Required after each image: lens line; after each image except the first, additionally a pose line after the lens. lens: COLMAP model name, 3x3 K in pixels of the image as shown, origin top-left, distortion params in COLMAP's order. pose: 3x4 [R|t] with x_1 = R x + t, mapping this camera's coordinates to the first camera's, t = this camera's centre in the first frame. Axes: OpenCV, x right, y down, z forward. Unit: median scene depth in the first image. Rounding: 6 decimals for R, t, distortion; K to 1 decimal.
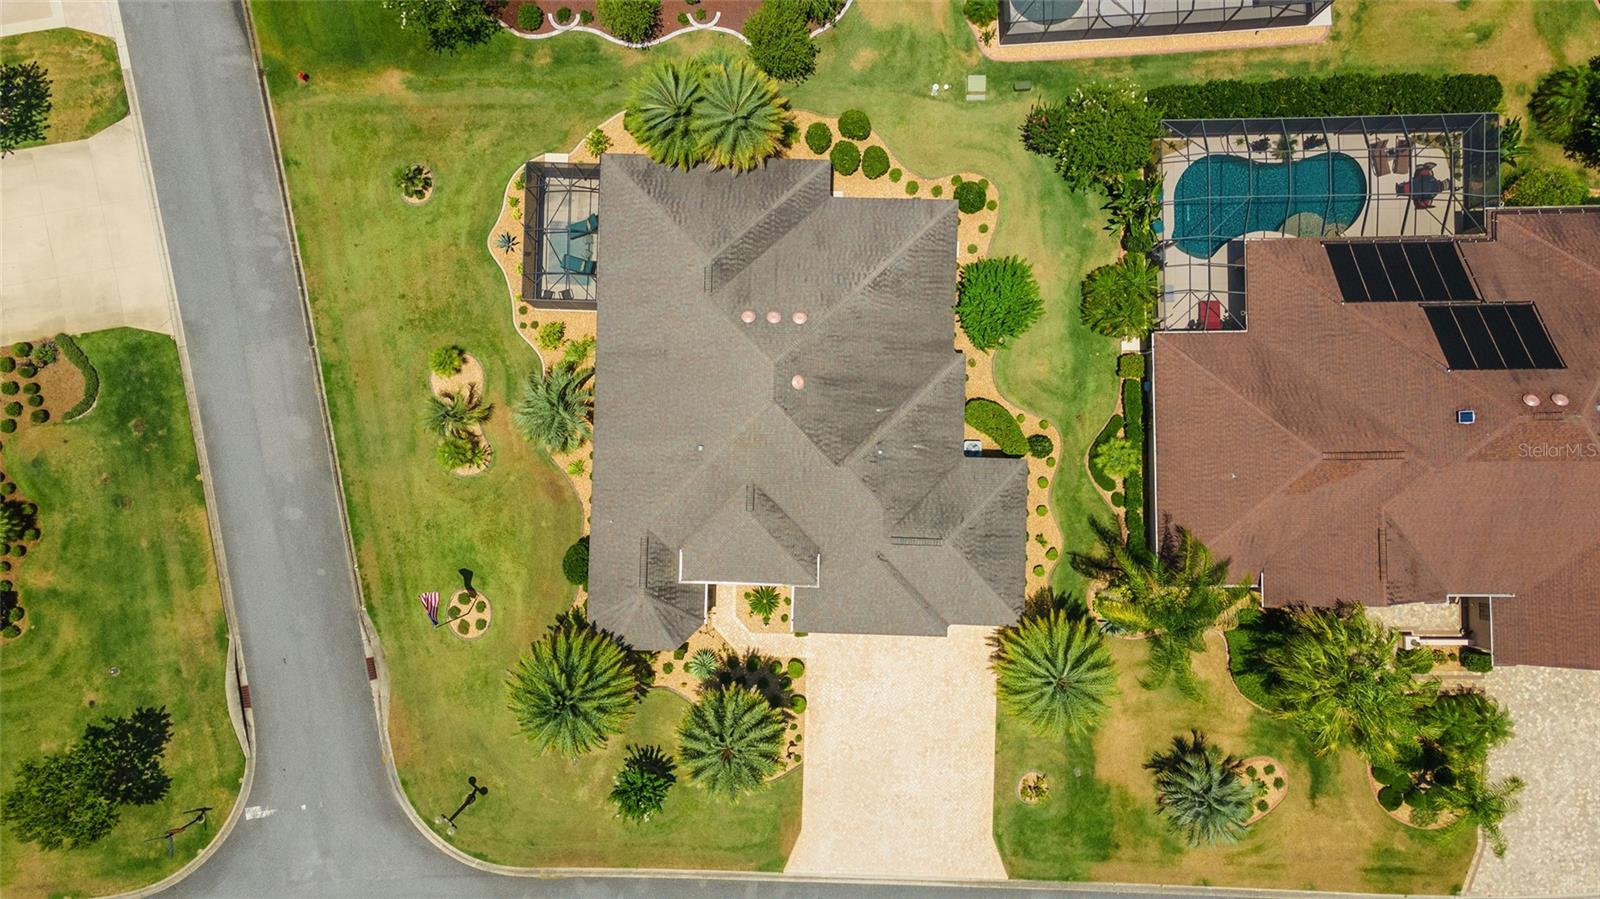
lens RADIAL K [[1159.4, 0, 788.7], [0, 1159.4, 446.2], [0, 0, 1]] dist [0.011963, 0.051624]
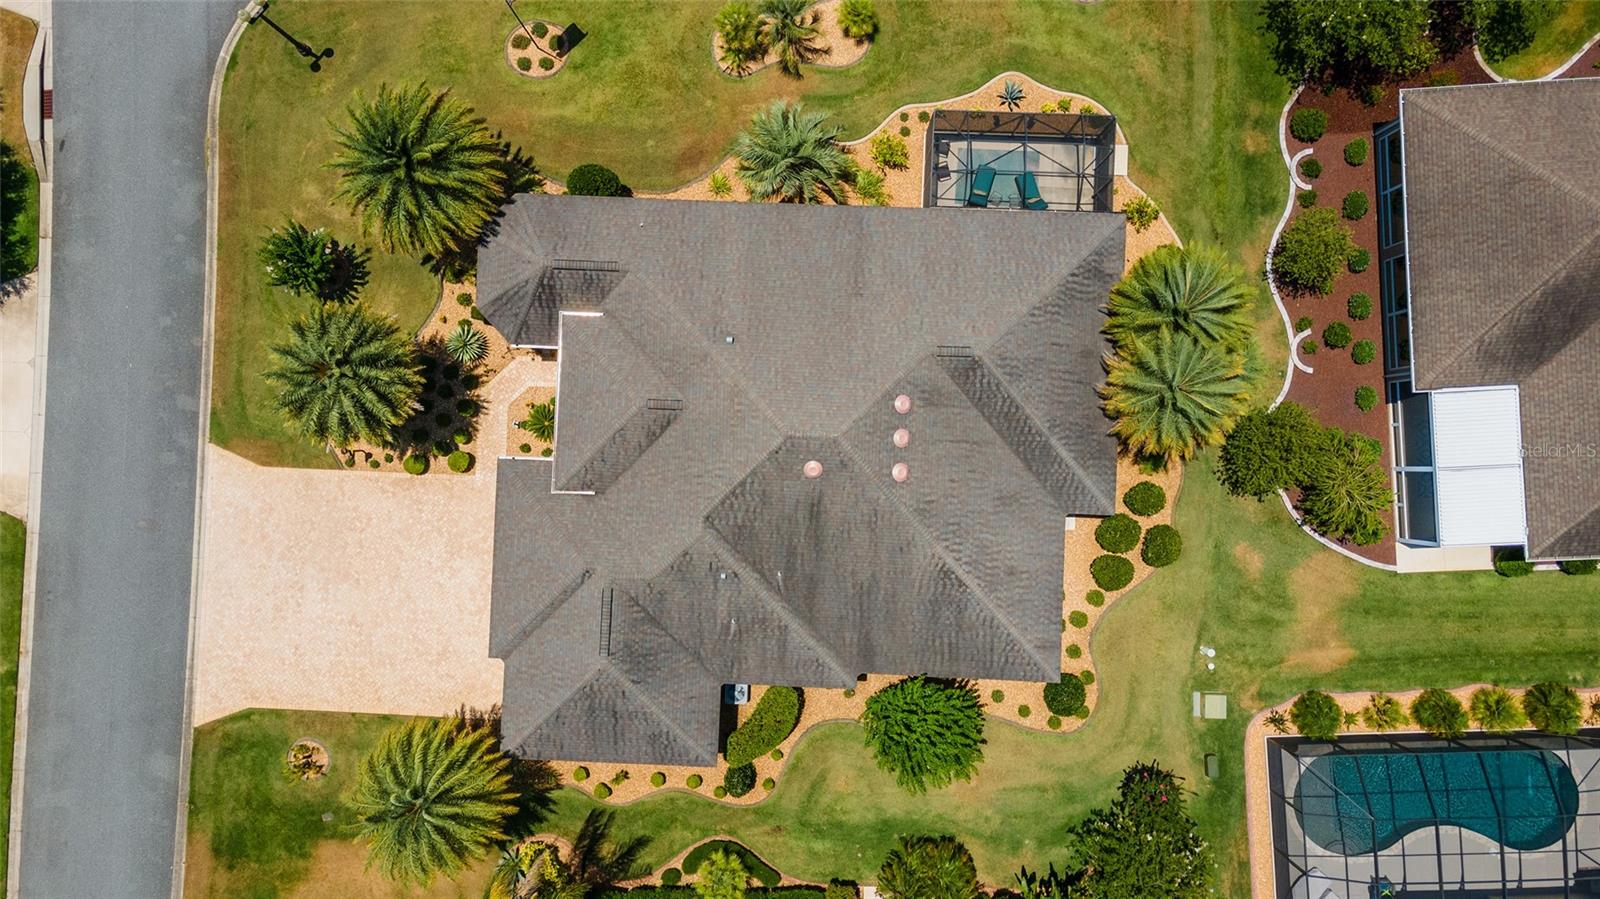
lens RADIAL K [[1159.4, 0, 788.7], [0, 1159.4, 446.2], [0, 0, 1]] dist [0.011963, 0.051624]
pose [[-0.011274, 0.999894, -0.009243, 0.000482], [-0.998767, -0.010813, 0.048446, -0.067707], [0.048341, 0.009778, 0.998783, 0.222317]]
